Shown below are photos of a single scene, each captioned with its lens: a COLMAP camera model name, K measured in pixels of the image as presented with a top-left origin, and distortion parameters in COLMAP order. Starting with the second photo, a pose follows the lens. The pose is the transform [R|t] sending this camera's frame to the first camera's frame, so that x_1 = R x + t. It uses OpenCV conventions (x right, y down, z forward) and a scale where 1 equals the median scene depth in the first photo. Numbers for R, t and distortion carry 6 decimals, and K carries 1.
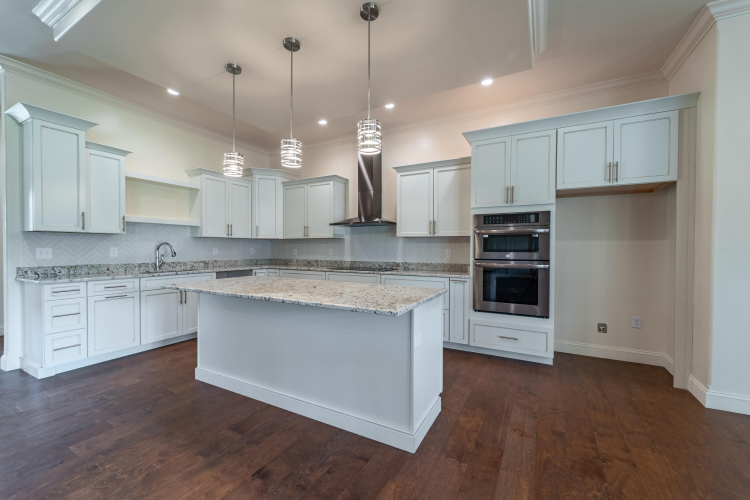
lens RADIAL K [[303.9, 0, 377.5], [0, 303.9, 249.7], [0, 0, 1]] dist [0.002998, -0.001148]
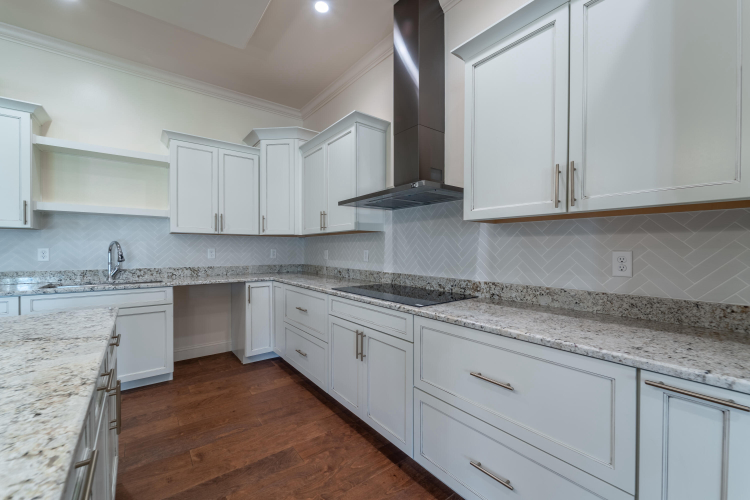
lens RADIAL K [[303.9, 0, 376.9], [0, 303.9, 248.8], [0, 0, 1]] dist [0.002998, -0.001148]
pose [[0.912546, -0.001976, -0.408970, 0.125124], [-0.001742, 0.999960, -0.008718, -0.000967], [0.408971, 0.008669, 0.912506, 0.595190]]
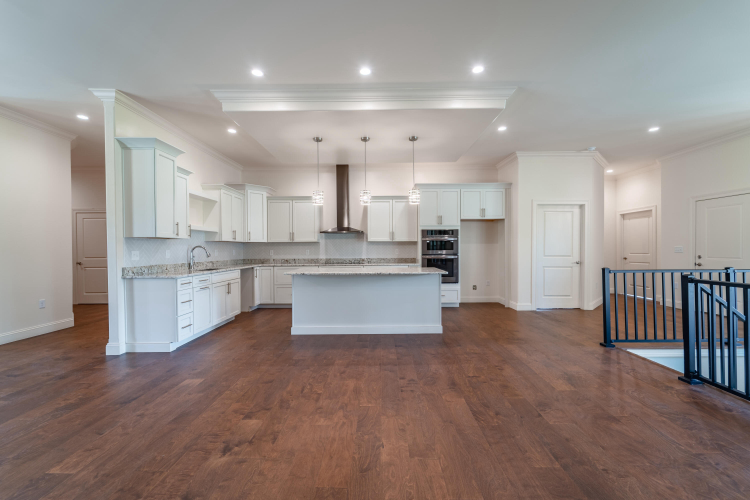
lens RADIAL K [[303.9, 0, 378.4], [0, 303.9, 251.8], [0, 0, 1]] dist [0.002998, -0.001148]
pose [[0.878262, -0.013635, 0.477986, -0.634861], [0.012377, 0.999907, 0.005783, 0.001938], [-0.478020, 0.000837, 0.878348, -0.377428]]
